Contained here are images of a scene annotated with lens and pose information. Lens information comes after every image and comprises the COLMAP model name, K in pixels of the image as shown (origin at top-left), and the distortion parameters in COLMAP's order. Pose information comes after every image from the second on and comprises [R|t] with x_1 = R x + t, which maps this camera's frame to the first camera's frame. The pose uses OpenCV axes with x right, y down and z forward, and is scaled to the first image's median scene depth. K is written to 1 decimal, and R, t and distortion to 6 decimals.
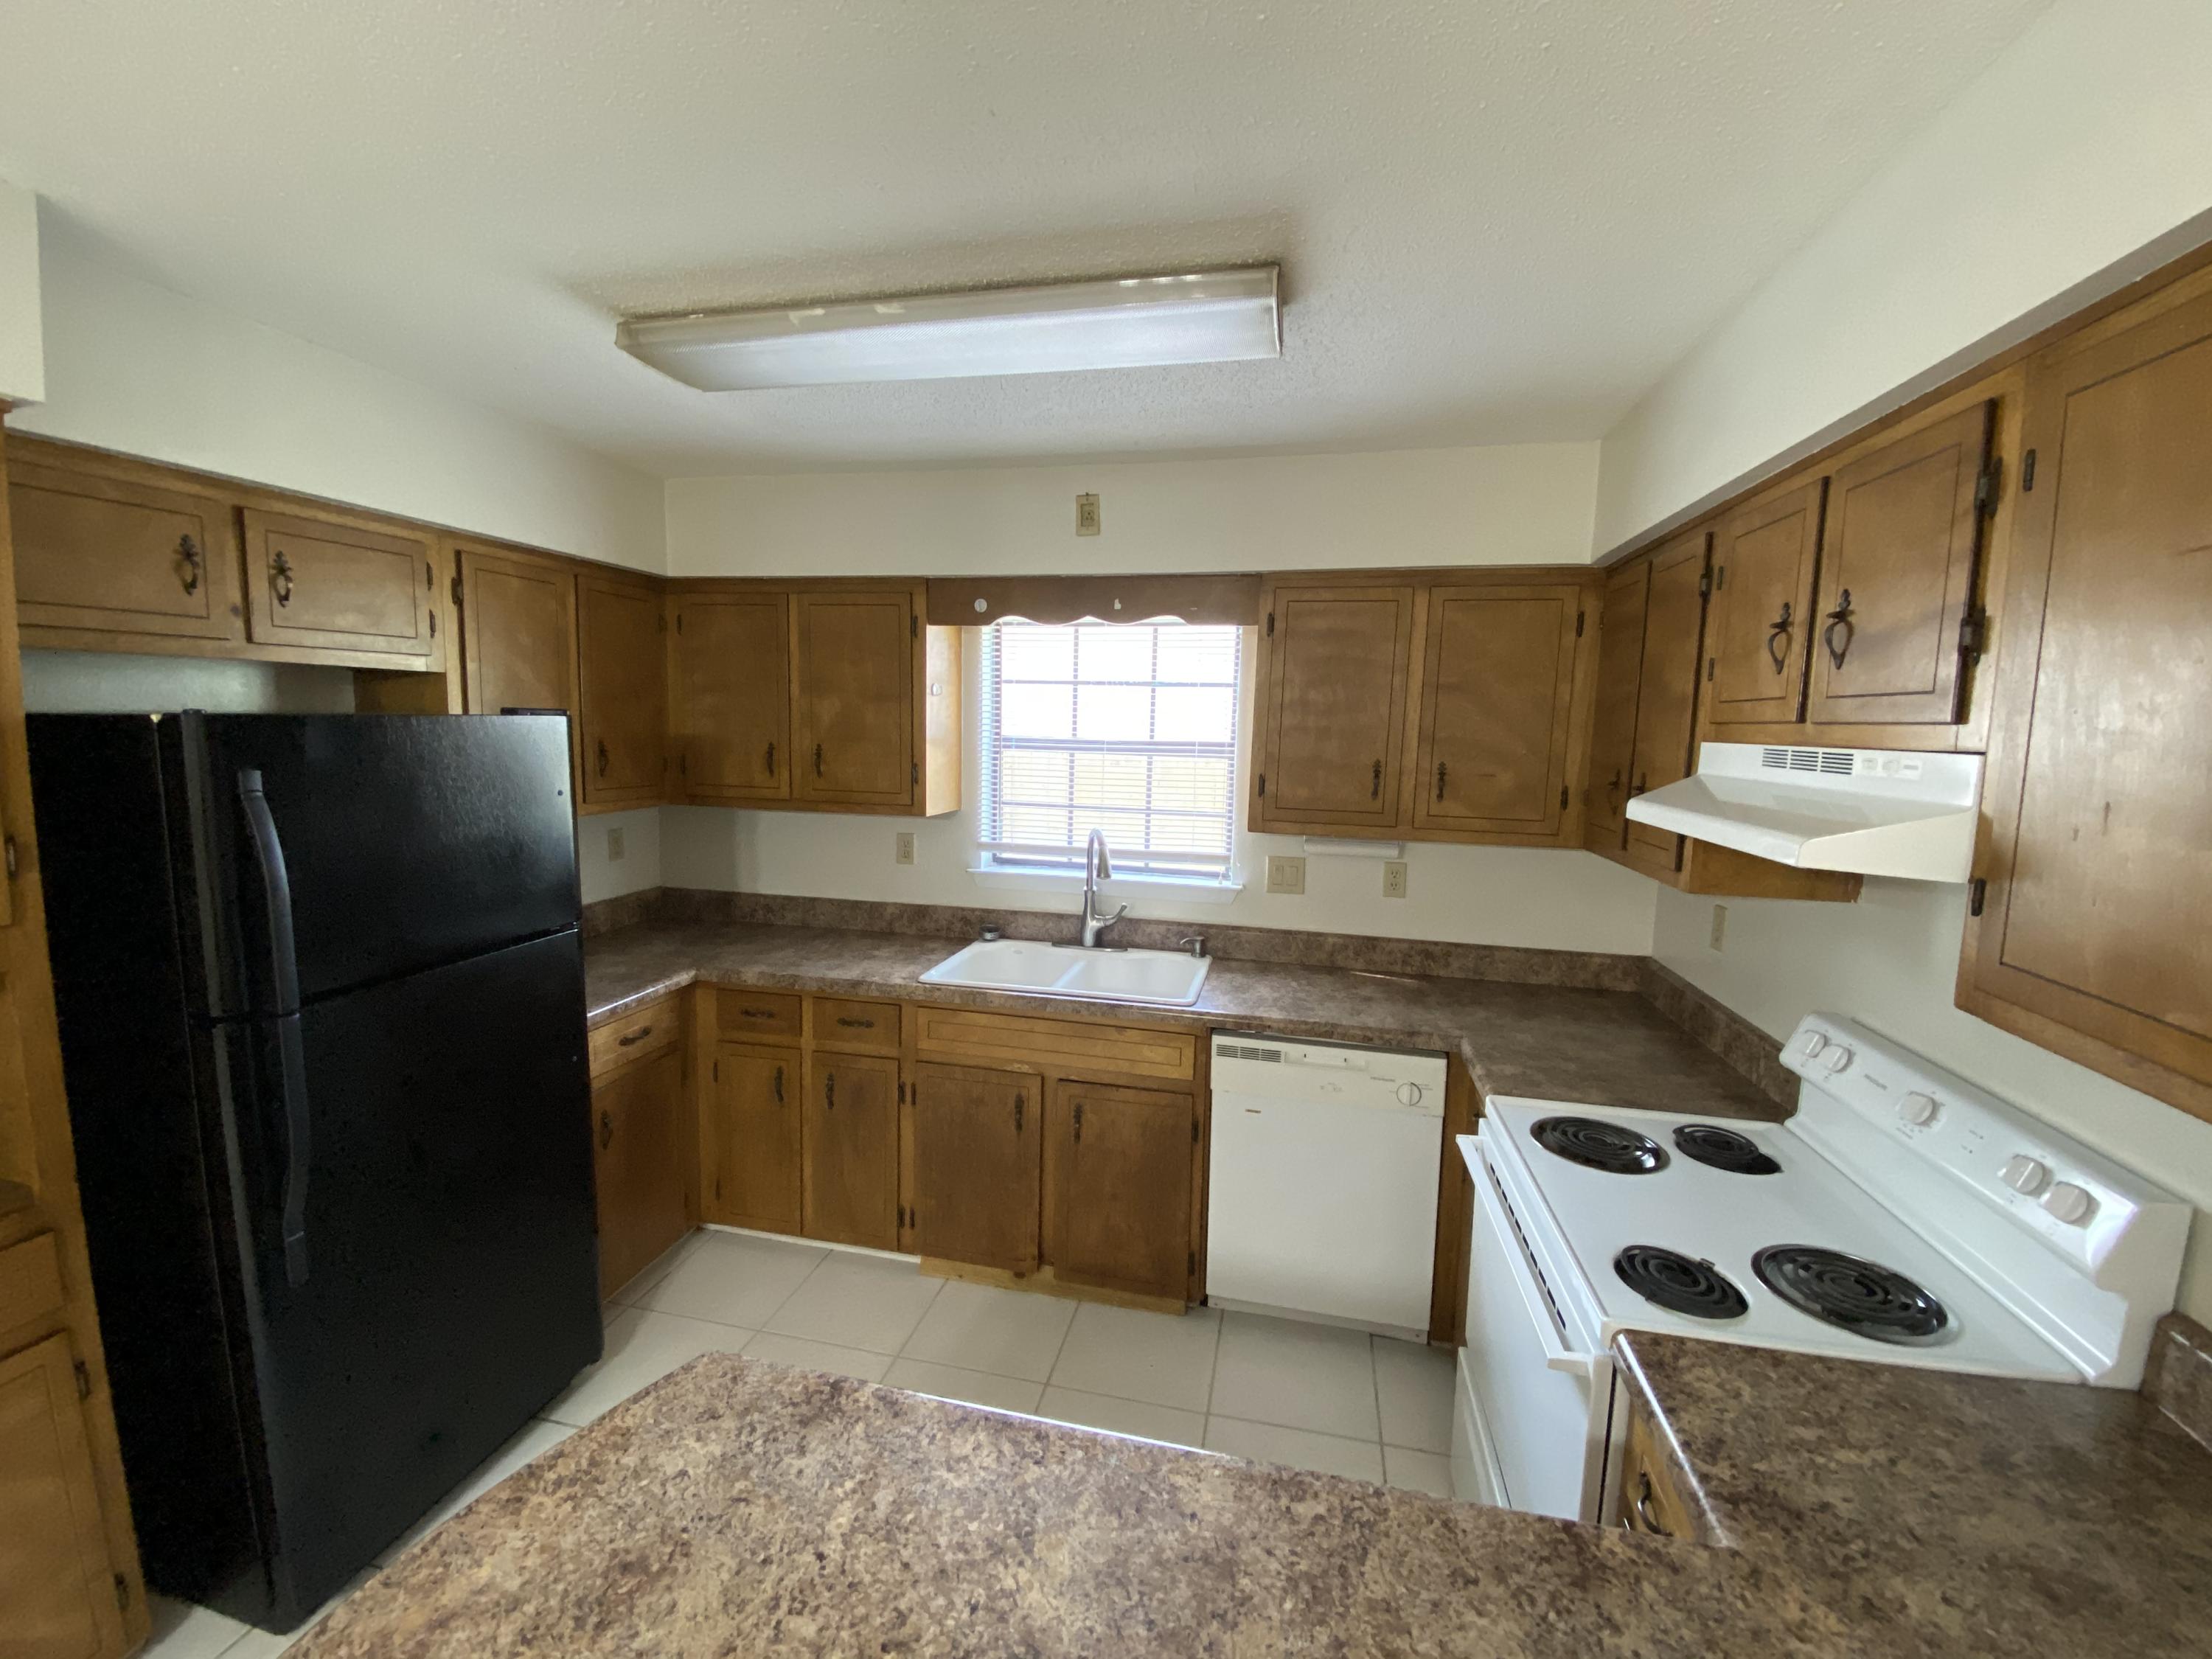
lens RADIAL K [[905.4, 0, 1095.3], [0, 905.4, 828.5], [0, 0, 1]] dist [-0.000120, -0.003283]
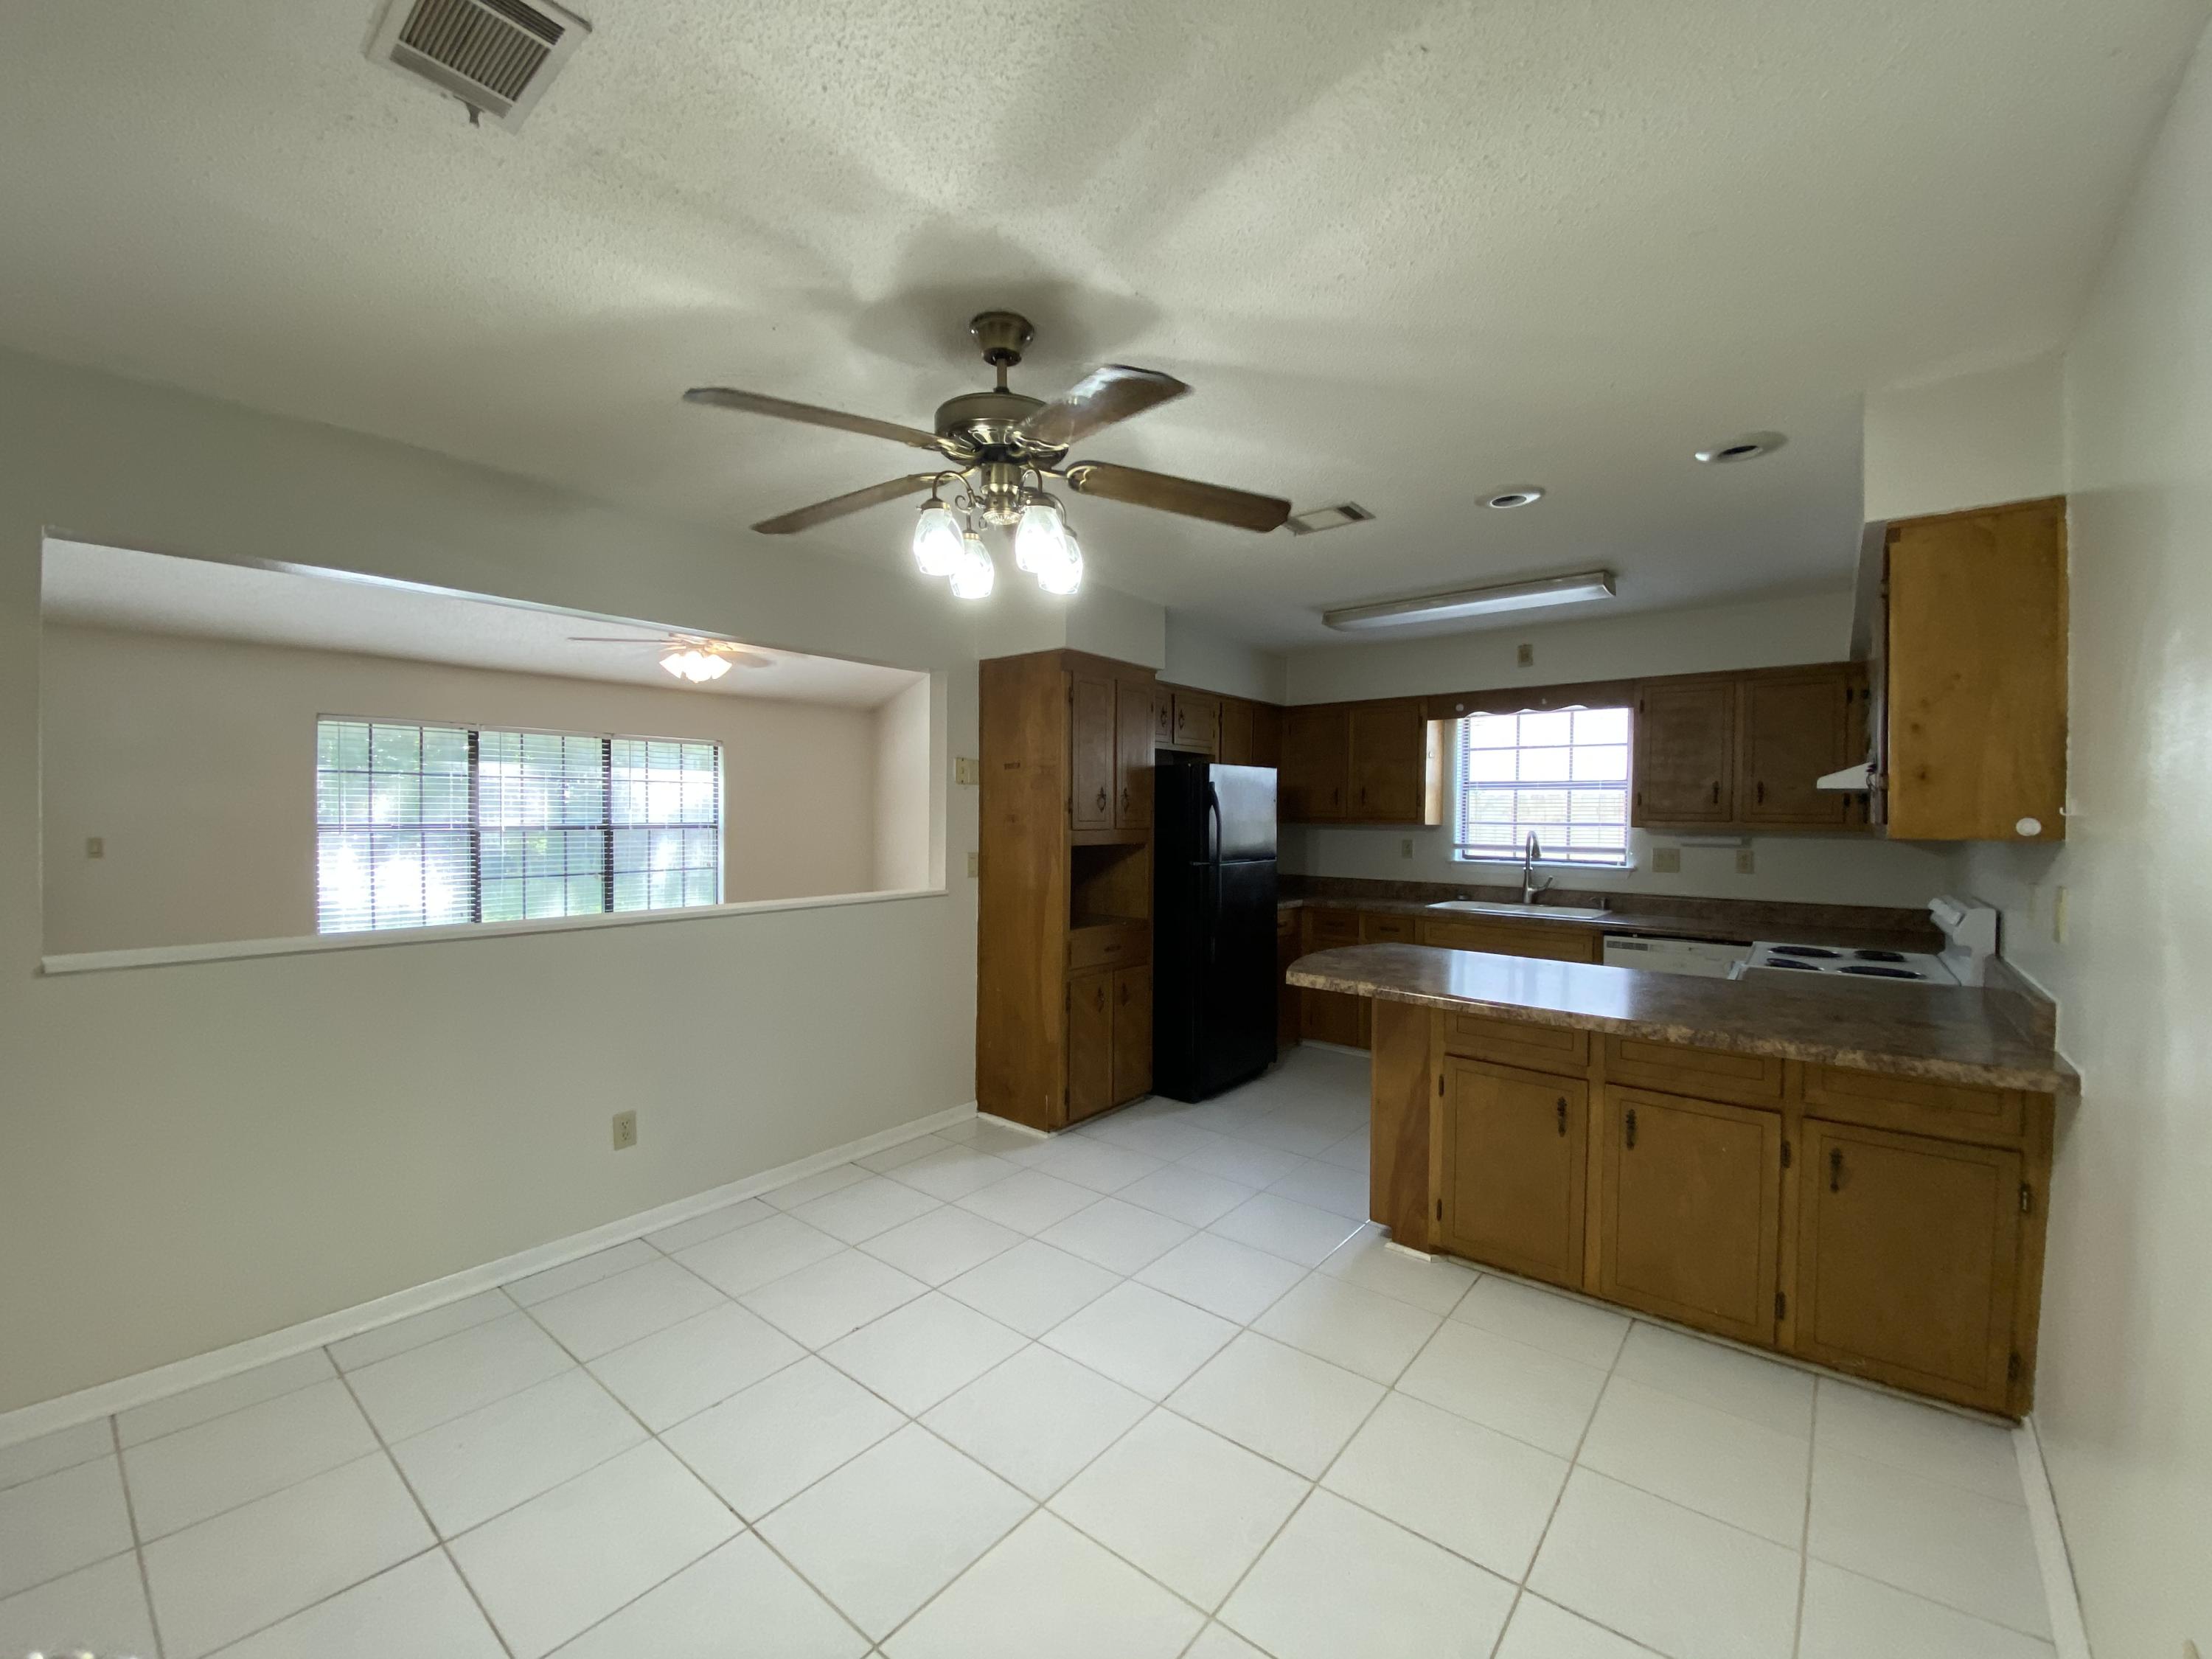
lens RADIAL K [[905.4, 0, 1072.4], [0, 905.4, 837.6], [0, 0, 1]] dist [-0.000120, -0.003283]
pose [[0.887012, -0.006948, -0.461694, 0.022419], [-0.034772, 0.996042, -0.081795, 0.192600], [0.460435, 0.088607, 0.883260, -0.957591]]
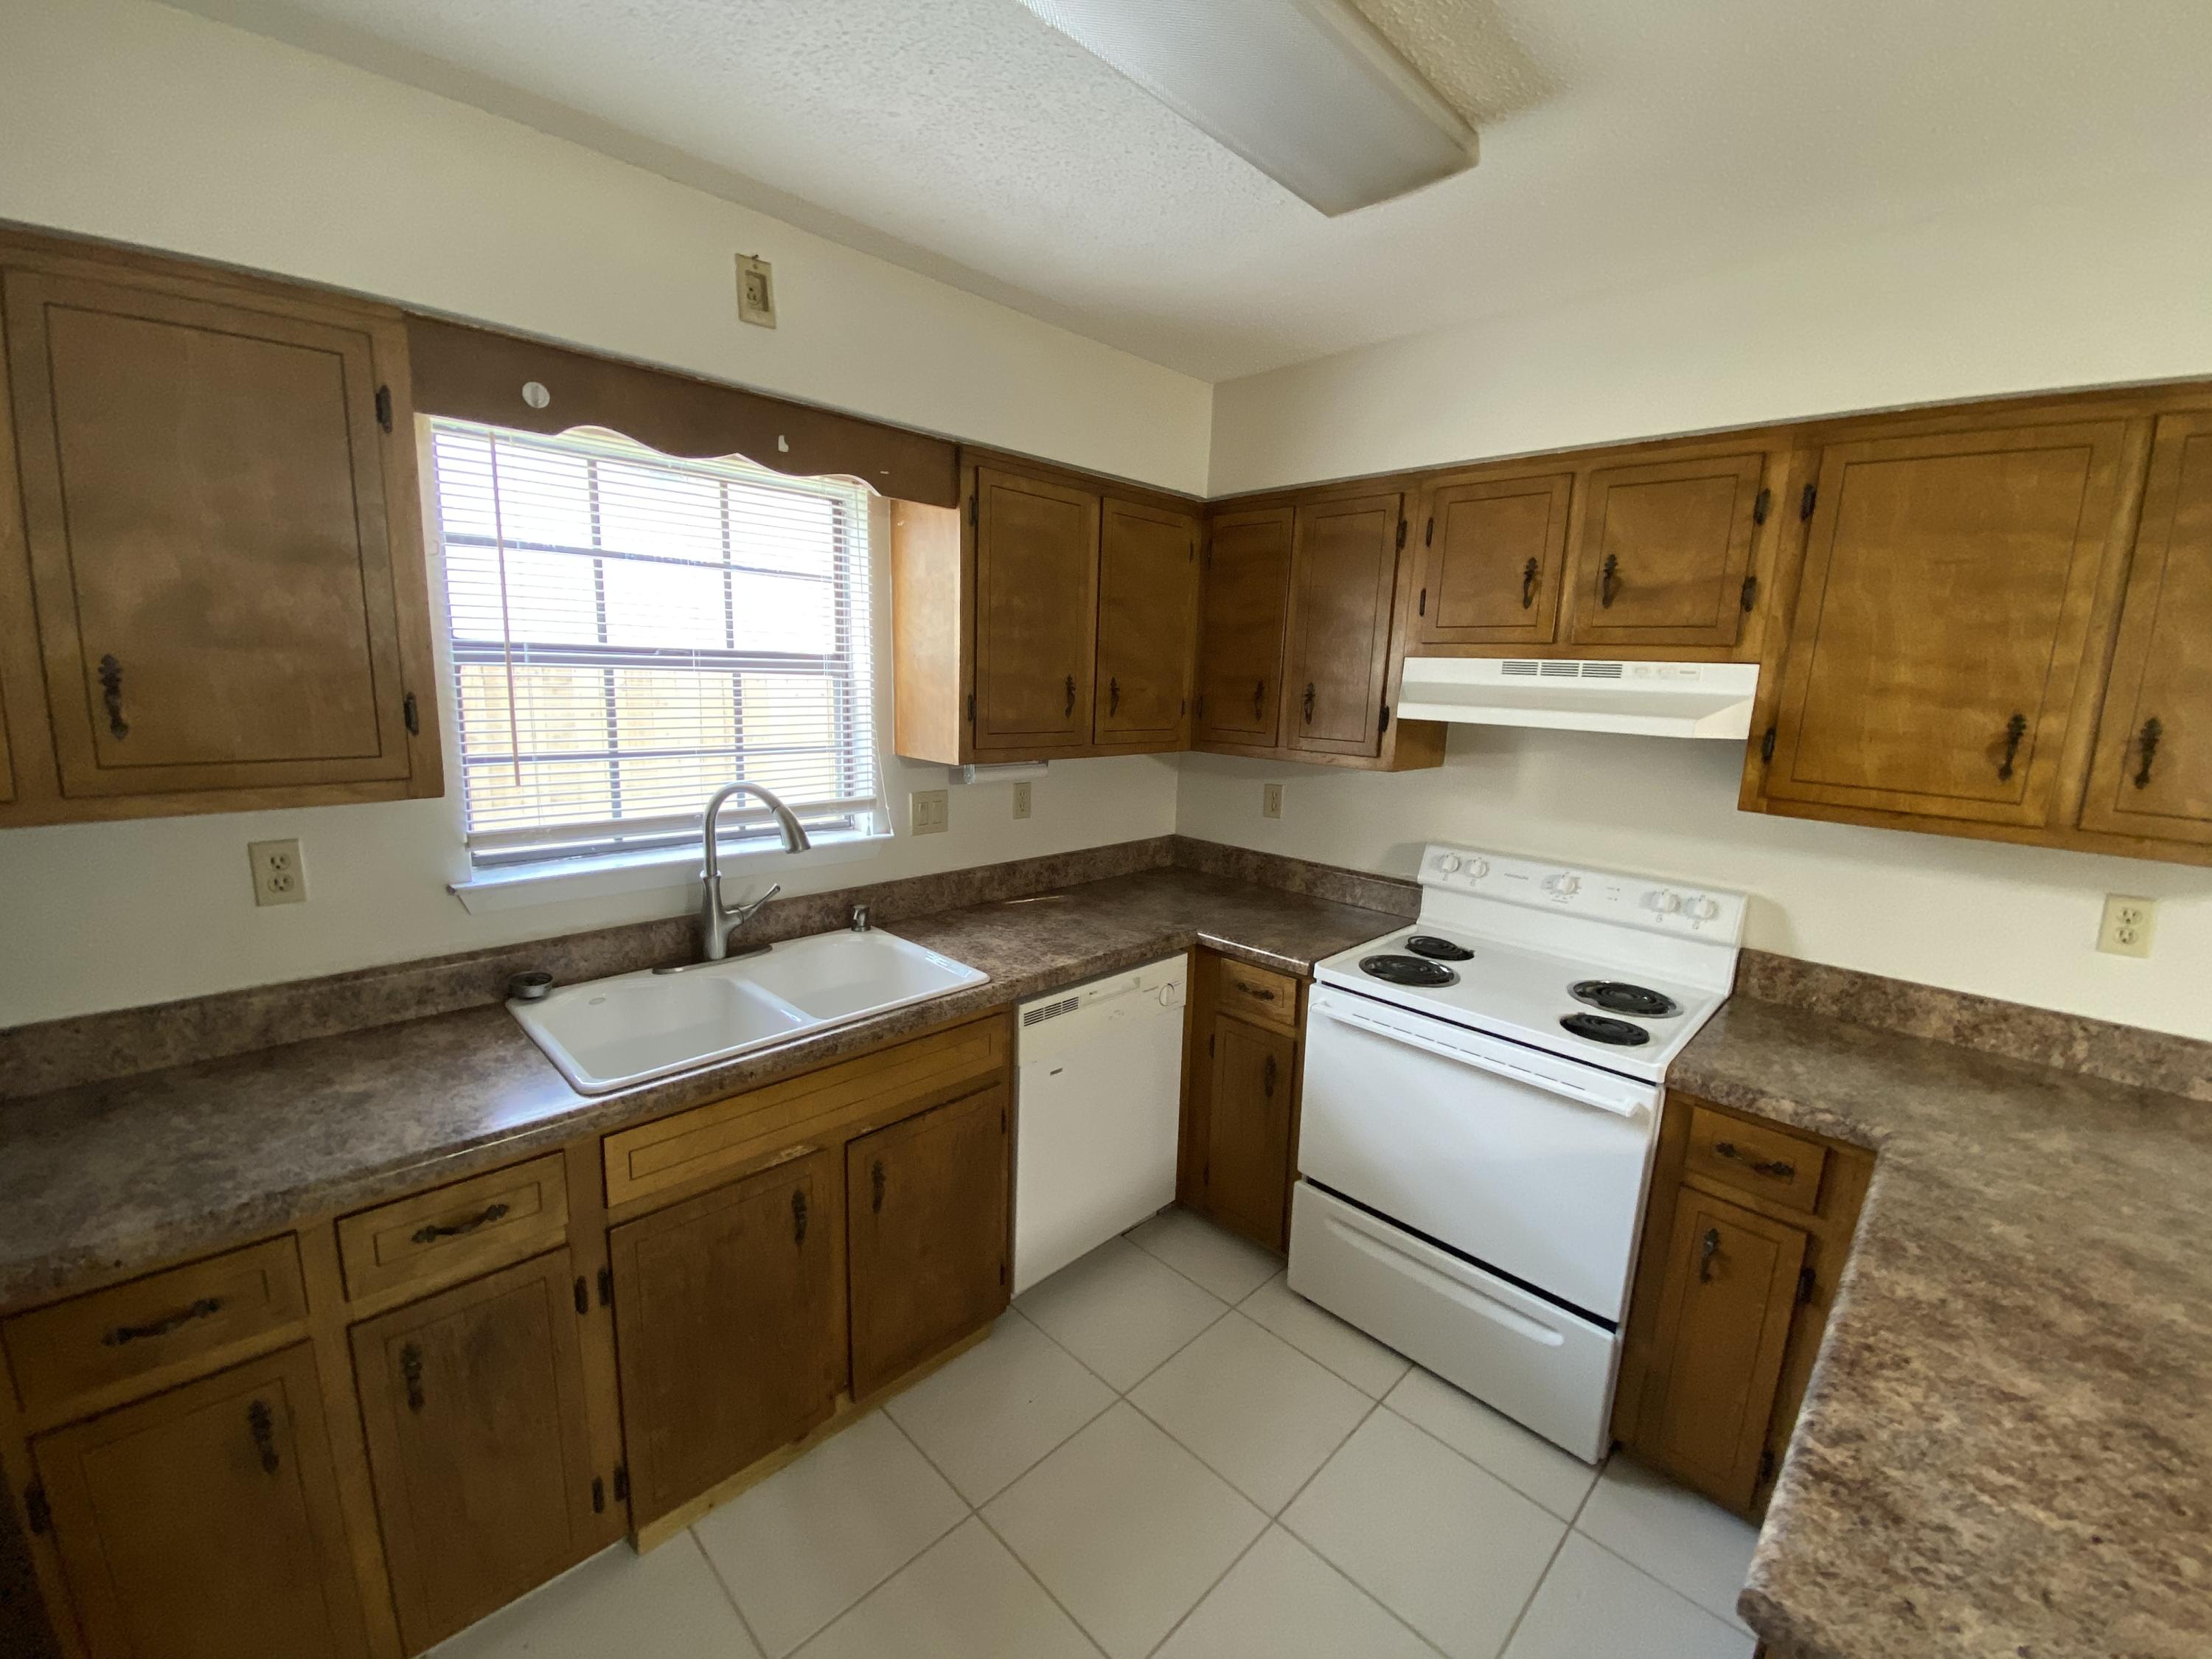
lens RADIAL K [[905.4, 0, 1120.0], [0, 905.4, 829.8], [0, 0, 1]] dist [-0.000120, -0.003283]
pose [[0.510818, -0.157942, 0.845055, -0.452760], [0.076202, 0.987428, 0.138489, -0.038582], [-0.856305, -0.006348, 0.516432, 0.427822]]
